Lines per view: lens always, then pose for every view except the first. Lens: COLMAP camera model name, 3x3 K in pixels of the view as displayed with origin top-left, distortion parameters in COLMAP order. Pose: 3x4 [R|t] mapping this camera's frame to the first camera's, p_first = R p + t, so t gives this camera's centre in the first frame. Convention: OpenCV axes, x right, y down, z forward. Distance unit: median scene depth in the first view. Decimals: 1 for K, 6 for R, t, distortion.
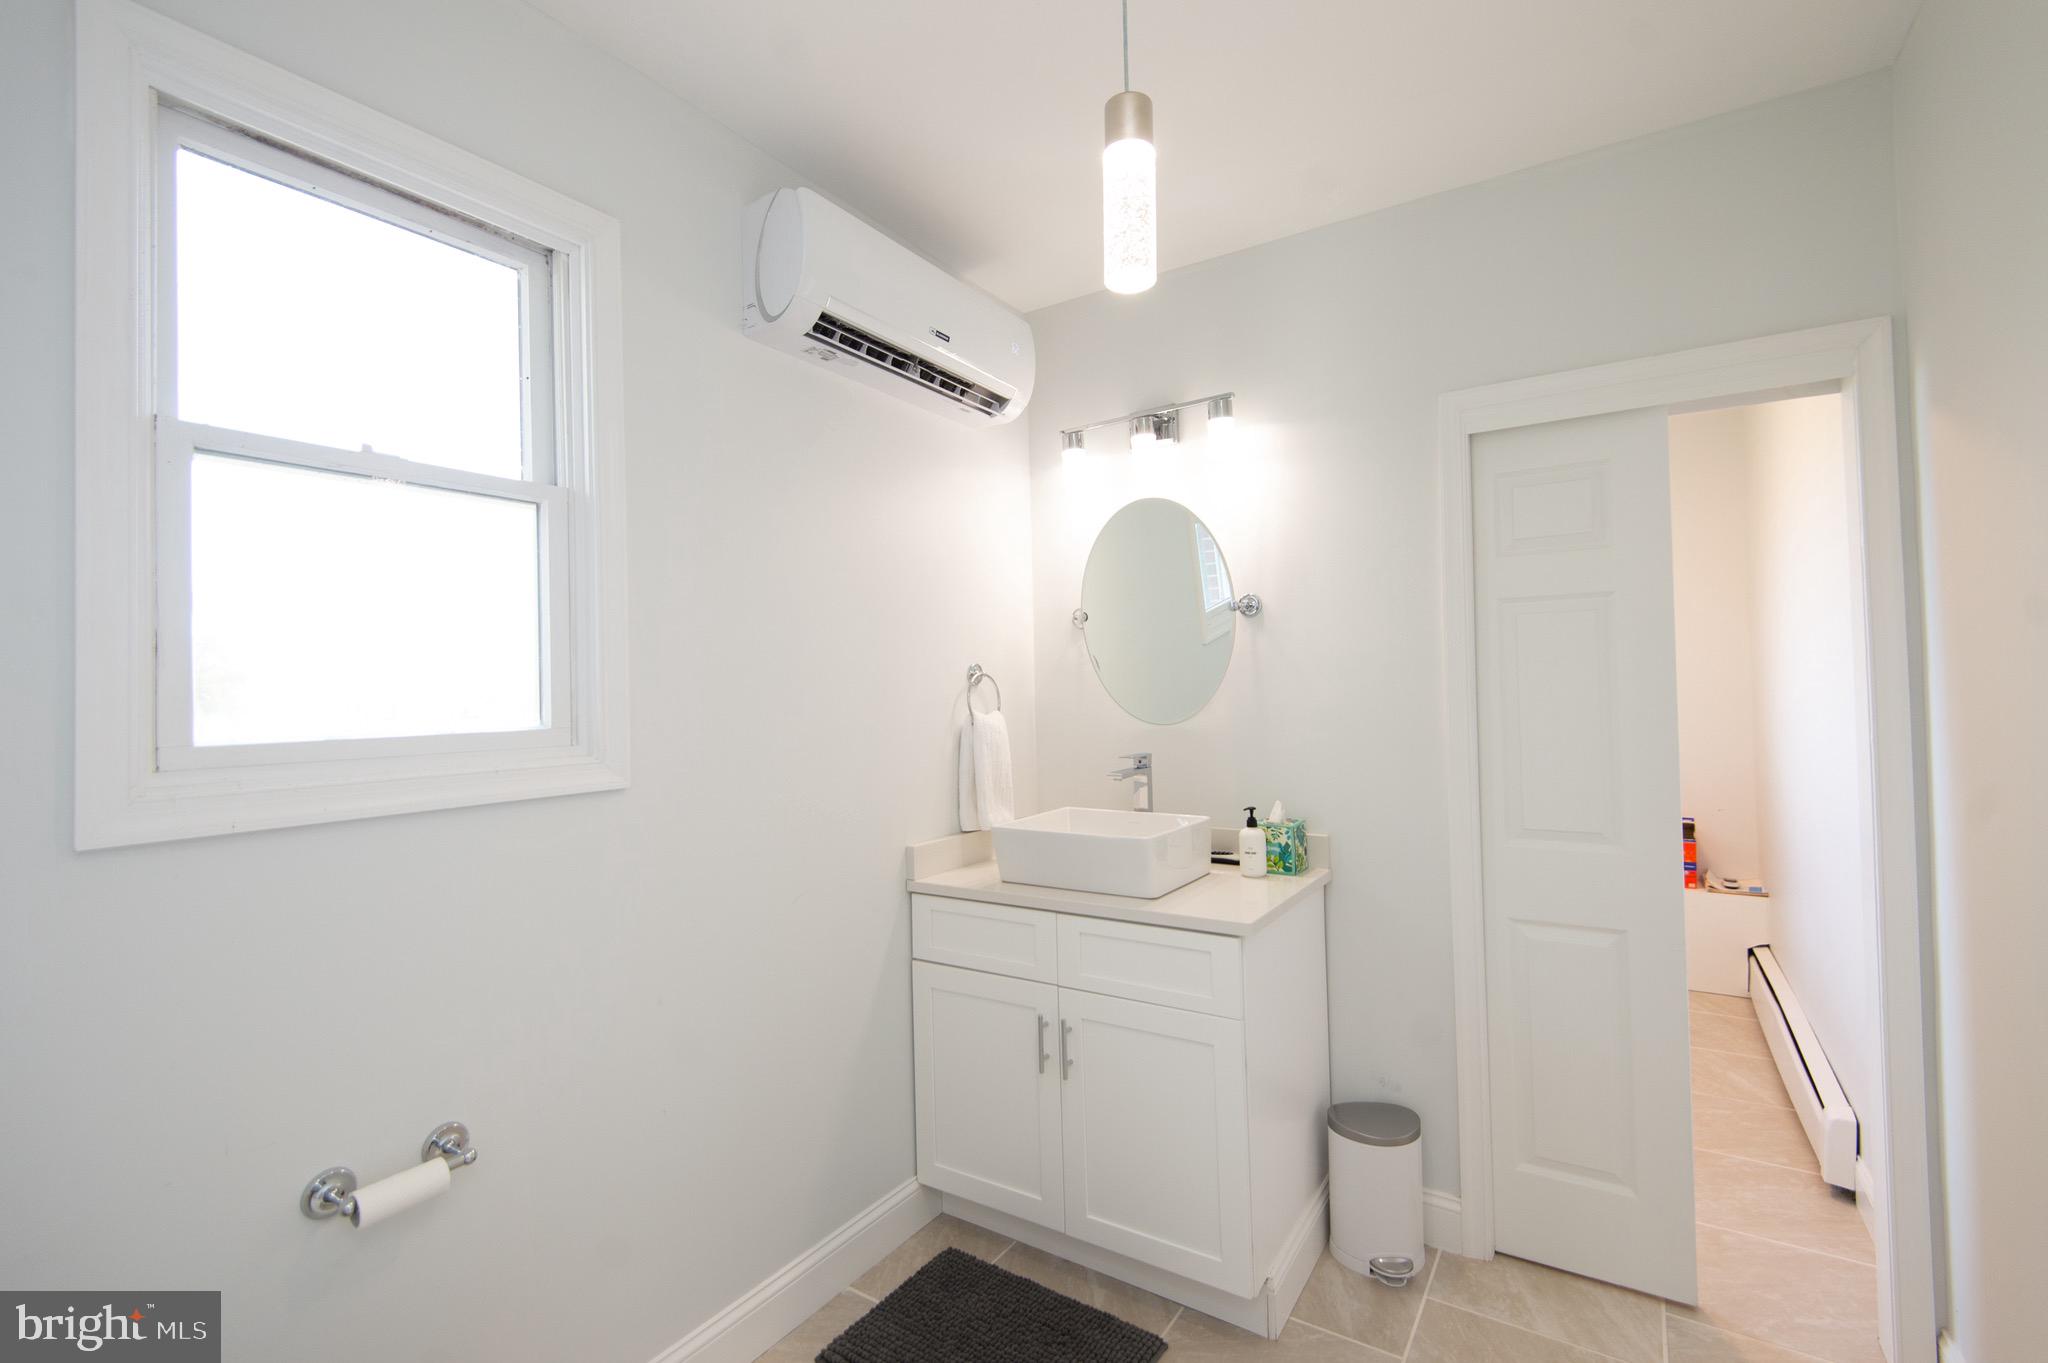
lens RADIAL K [[915.1, 0, 1020.9], [0, 915.1, 688.0], [0, 0, 1]] dist [0.011174, -0.004643]
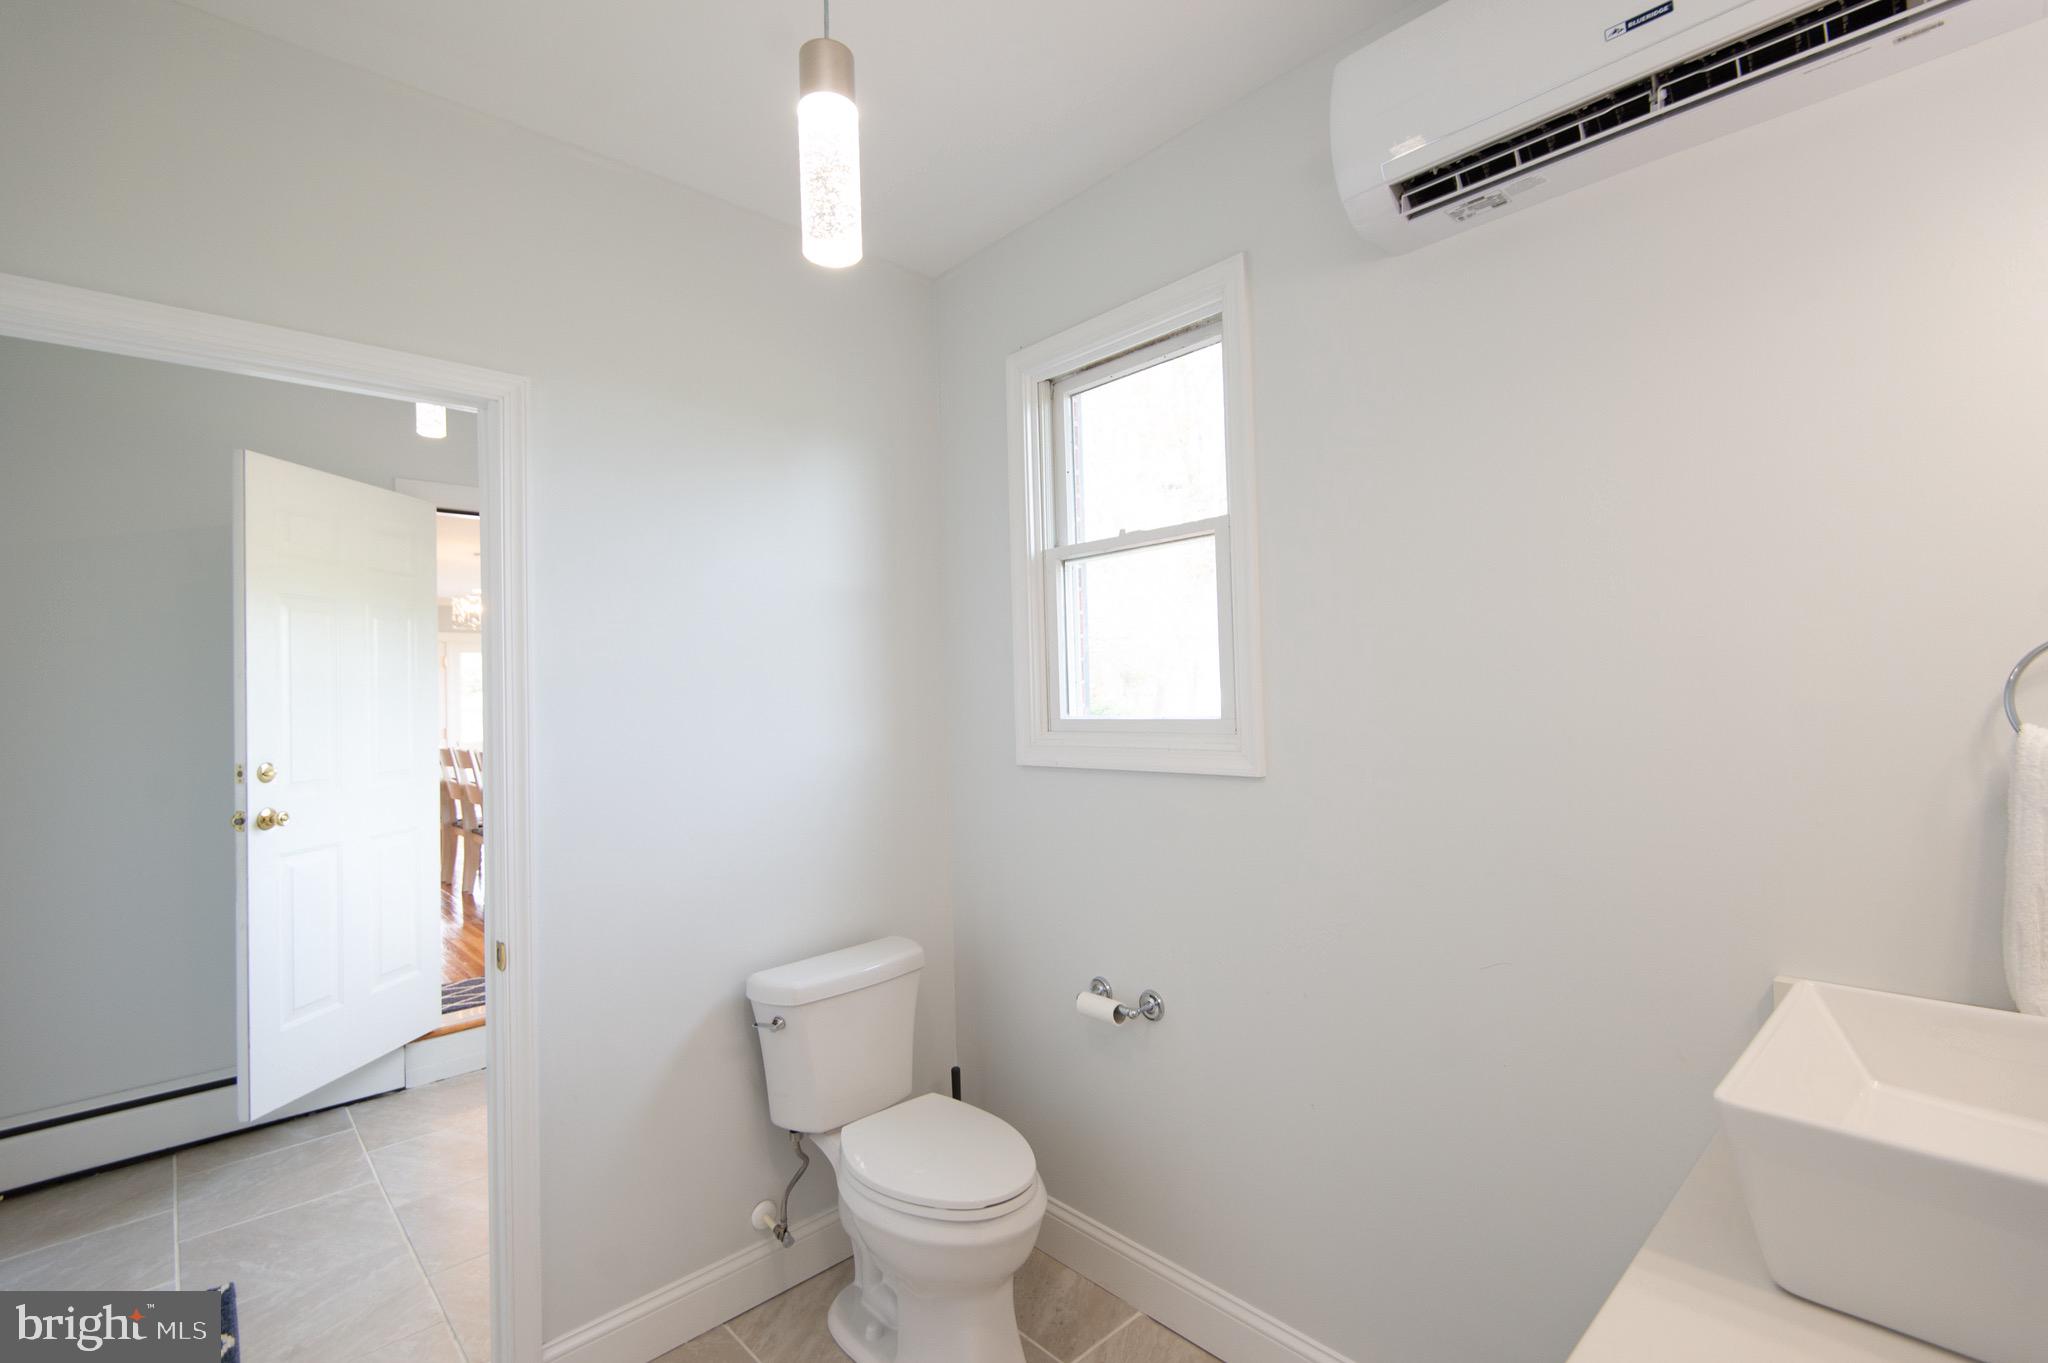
lens RADIAL K [[915.1, 0, 1024.8], [0, 915.1, 687.7], [0, 0, 1]] dist [0.011174, -0.004643]
pose [[-0.234812, 0.018556, -0.971864, 0.831485], [0.038834, 0.999199, 0.009695, -0.019856], [0.971265, -0.035465, -0.235345, 1.199601]]
